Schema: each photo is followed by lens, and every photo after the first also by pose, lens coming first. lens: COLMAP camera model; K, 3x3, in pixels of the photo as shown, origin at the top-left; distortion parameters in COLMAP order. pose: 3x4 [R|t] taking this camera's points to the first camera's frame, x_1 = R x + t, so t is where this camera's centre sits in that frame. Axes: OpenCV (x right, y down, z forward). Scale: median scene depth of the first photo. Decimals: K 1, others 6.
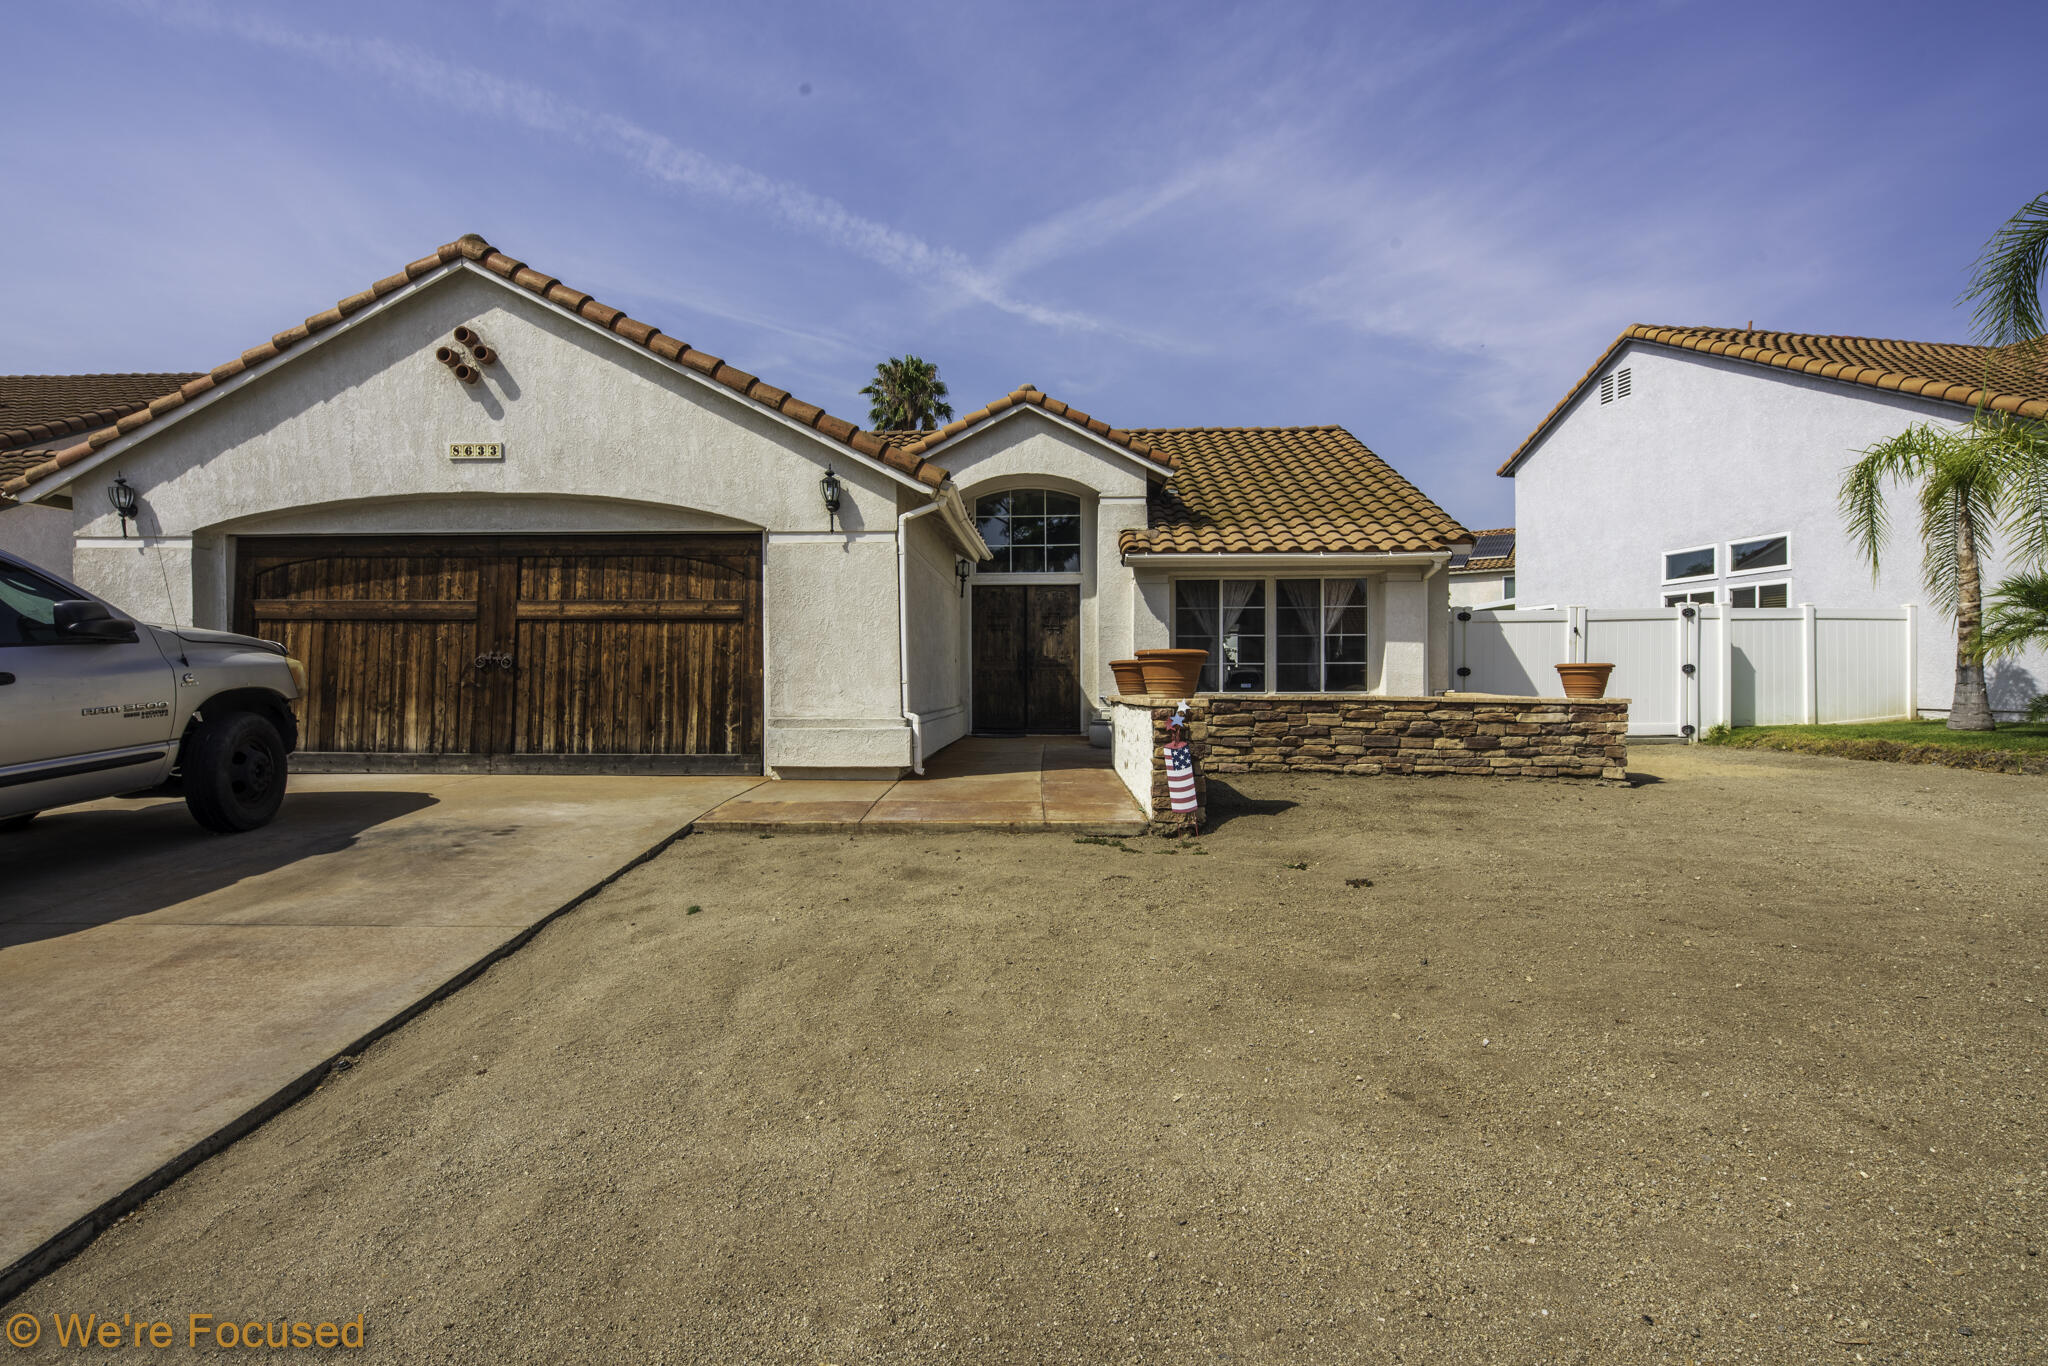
lens RADIAL K [[985.3, 0, 978.0], [0, 985.3, 690.5], [0, 0, 1]] dist [0.001634, 0.000135]
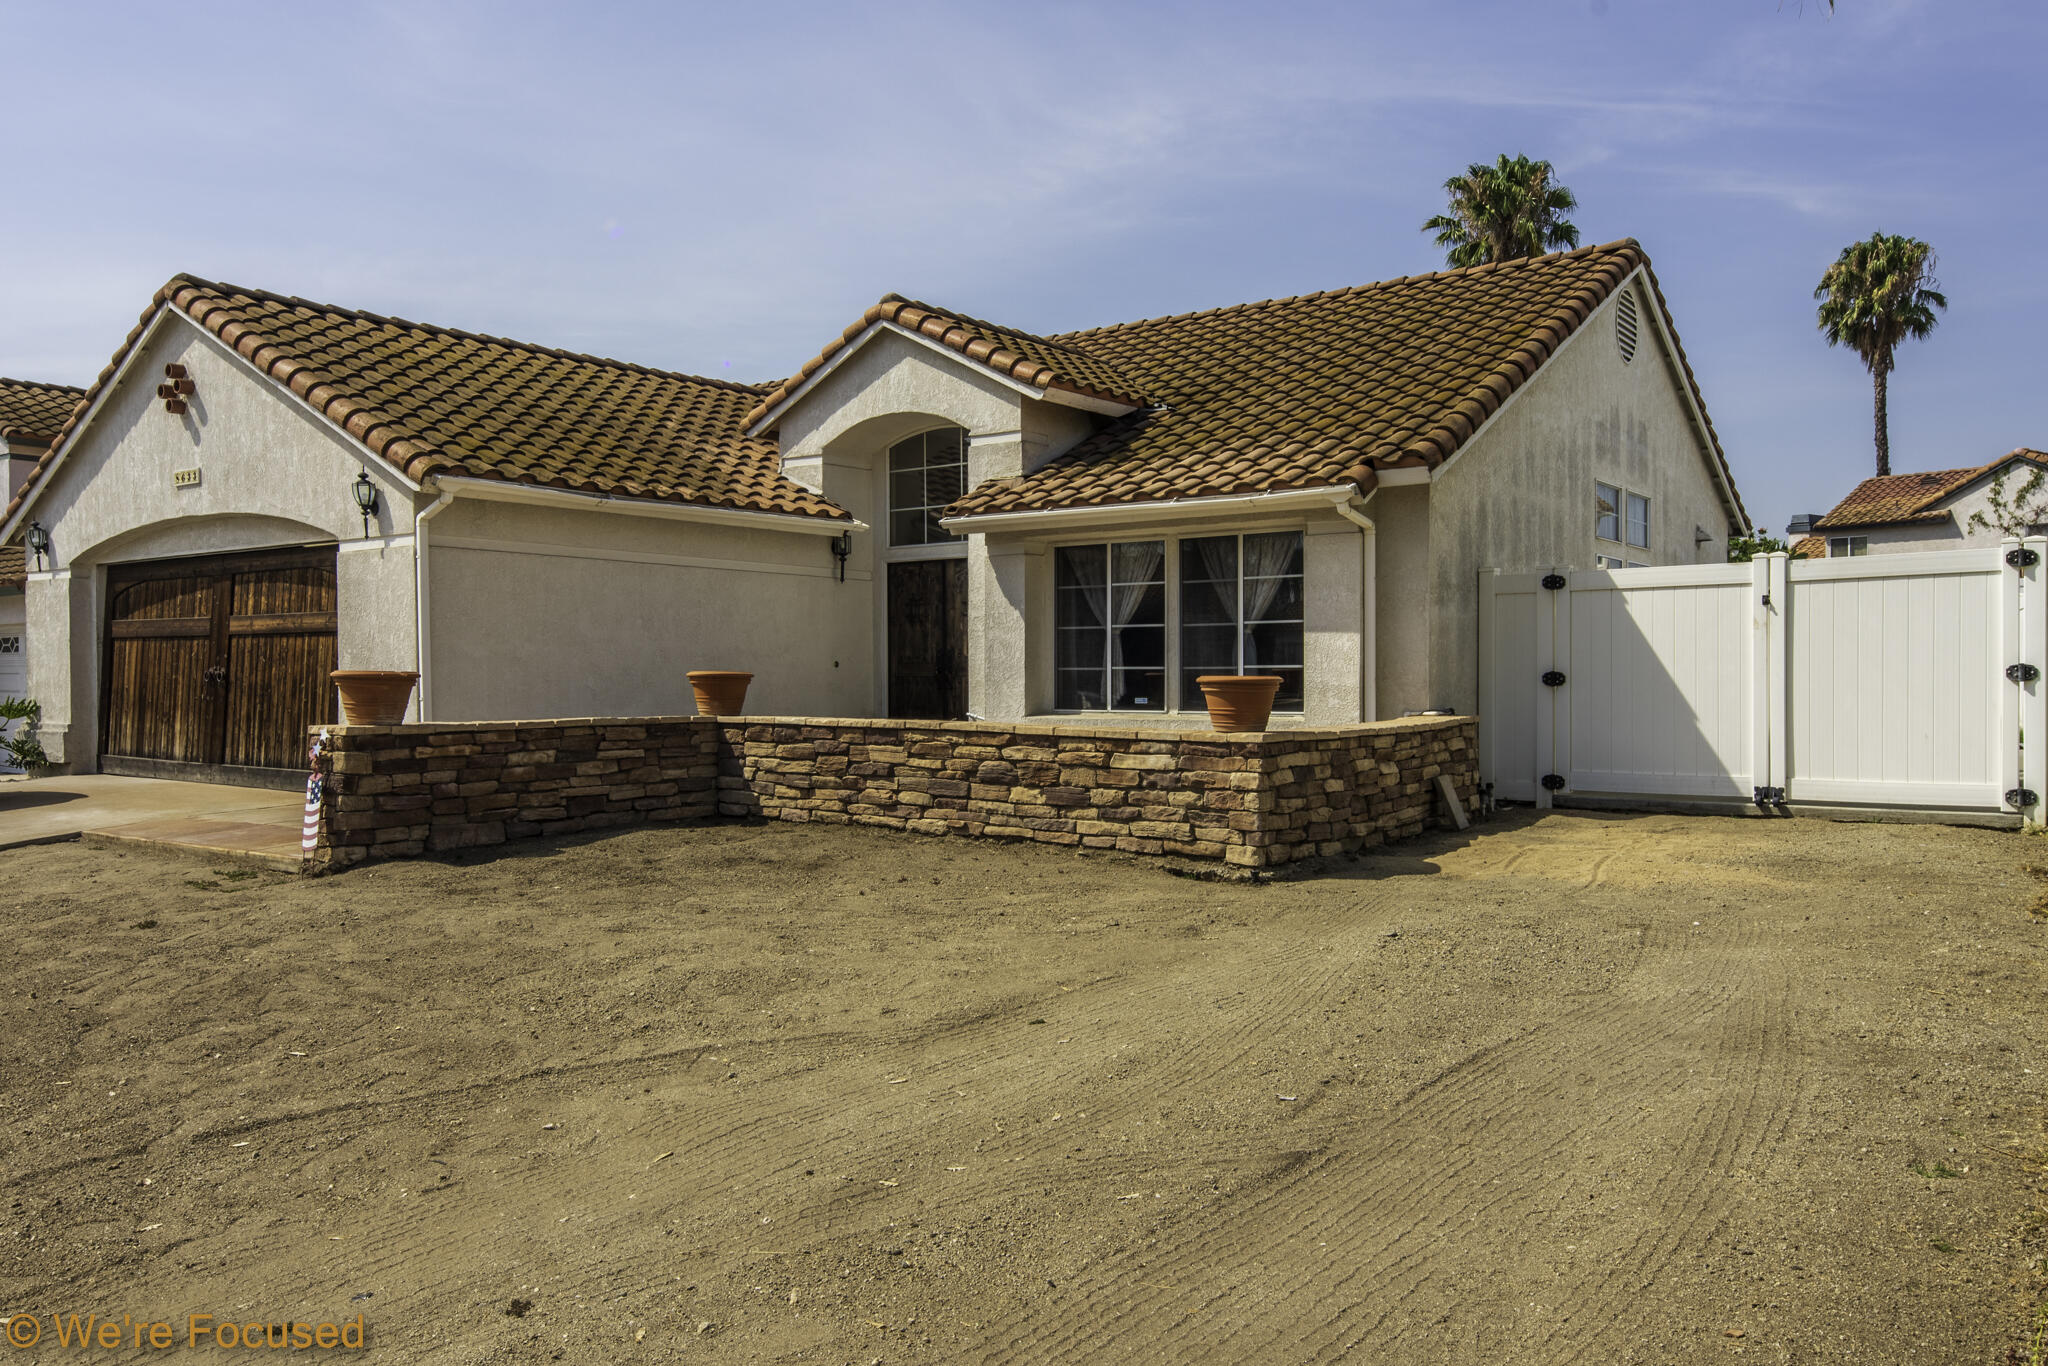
lens RADIAL K [[1522.8, 0, 1024.0], [0, 1522.8, 683.0], [0, 0, 1]] dist [0.001016, -0.001072]
pose [[0.826529, 0.002505, -0.562888, 1.058601], [-0.002769, 0.999996, 0.000384, -0.023166], [0.562887, 0.001242, 0.826533, 0.141999]]
